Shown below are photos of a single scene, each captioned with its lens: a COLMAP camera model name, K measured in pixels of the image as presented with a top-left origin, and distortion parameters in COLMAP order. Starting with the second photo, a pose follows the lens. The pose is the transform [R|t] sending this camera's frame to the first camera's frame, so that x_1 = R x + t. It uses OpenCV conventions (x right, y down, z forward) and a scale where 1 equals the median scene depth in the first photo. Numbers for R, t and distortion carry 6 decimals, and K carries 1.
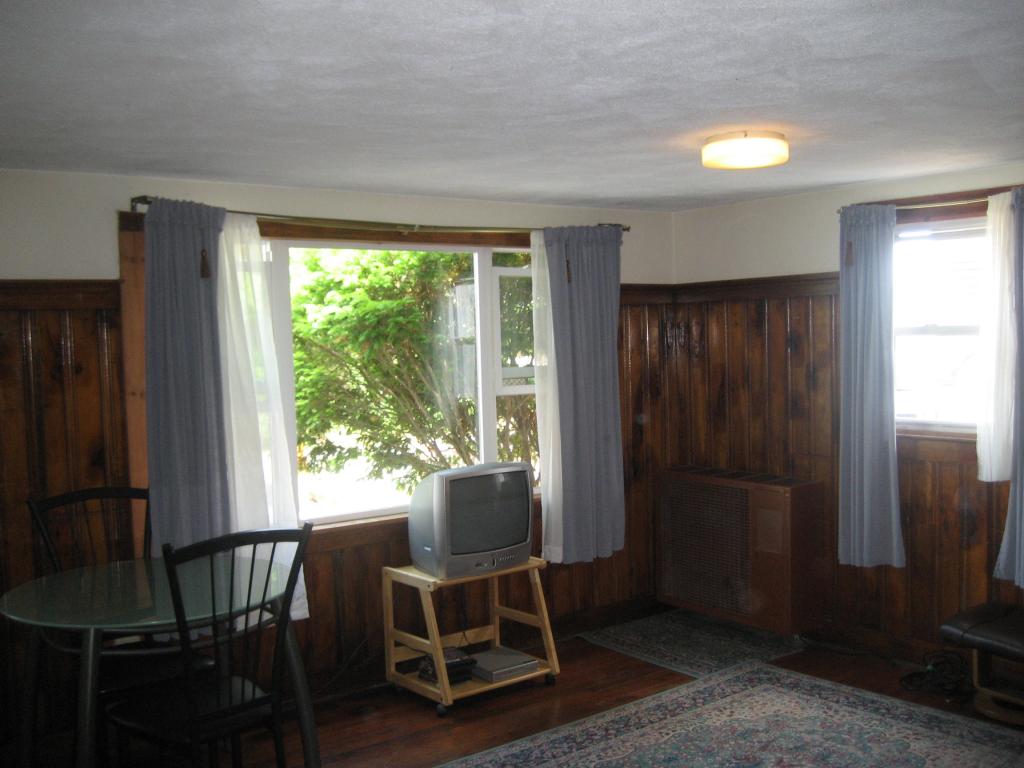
lens RADIAL K [[1048.9, 0, 512.0], [0, 1048.9, 384.0], [0, 0, 1]] dist [-0.140562, 0.187906]
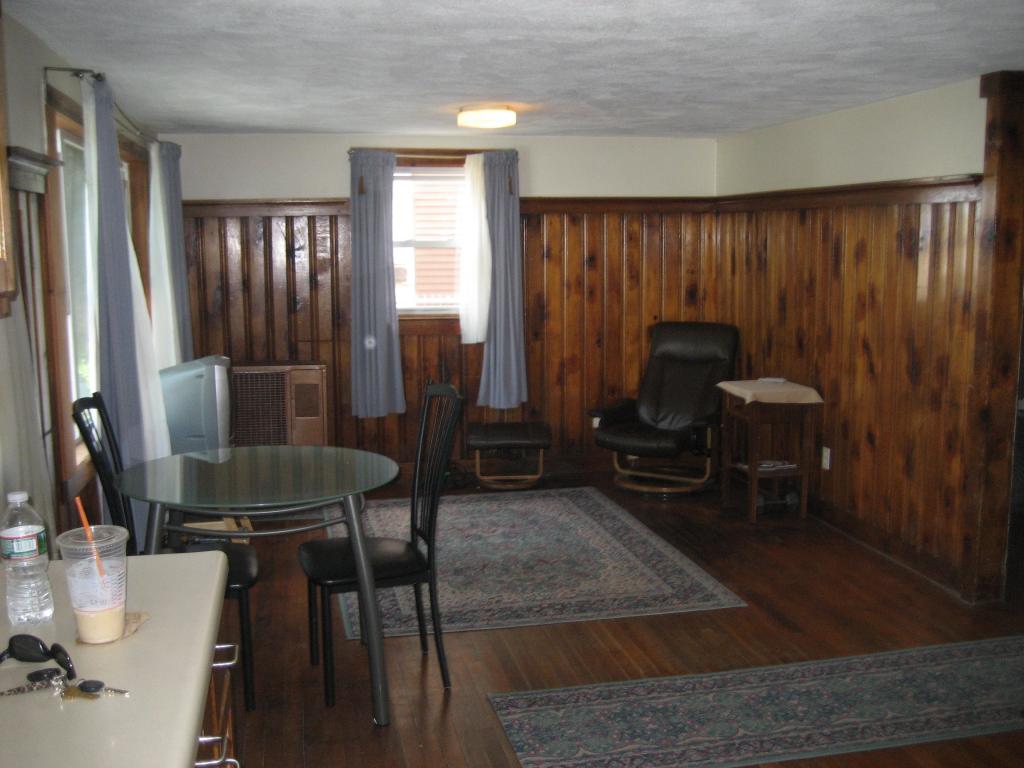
lens RADIAL K [[1048.9, 0, 512.0], [0, 1048.9, 384.0], [0, 0, 1]] dist [-0.140562, 0.187906]
pose [[0.477877, -0.102107, 0.872472, -0.854411], [0.035149, 0.994649, 0.097154, 0.005361], [-0.877723, -0.015761, 0.478909, 0.196929]]
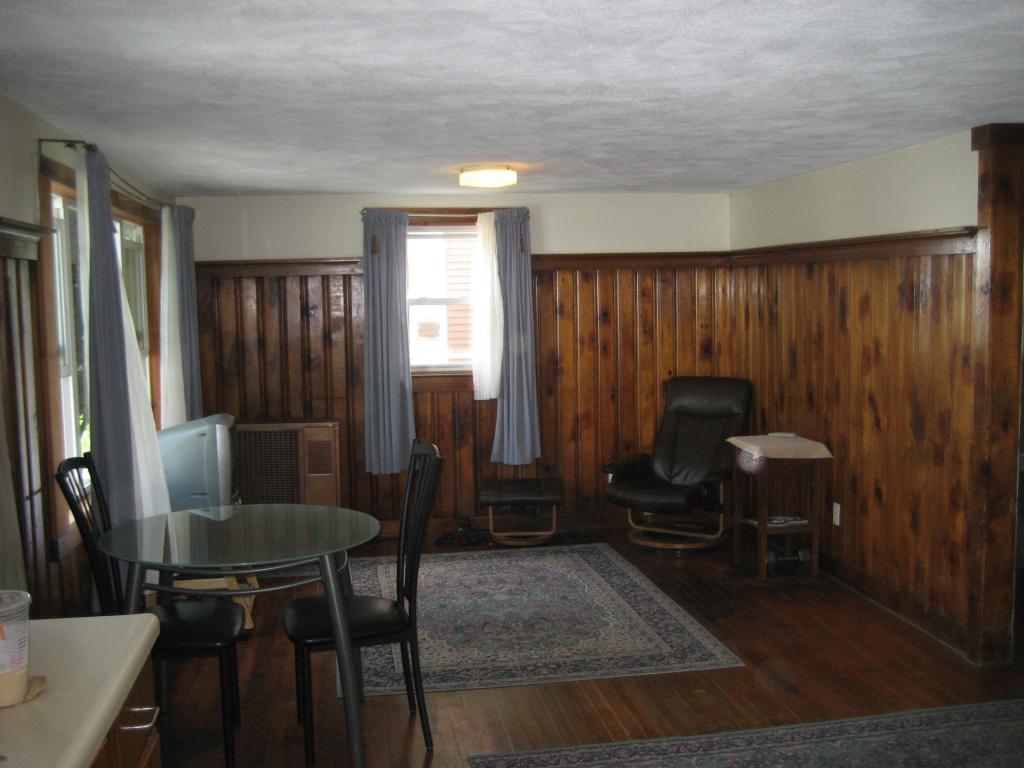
lens RADIAL K [[1048.9, 0, 512.0], [0, 1048.9, 384.0], [0, 0, 1]] dist [-0.140562, 0.187906]
pose [[0.517249, -0.061913, 0.853592, -0.831745], [0.044615, 0.997974, 0.045351, 0.001971], [-0.854671, 0.014626, 0.518964, 0.150171]]
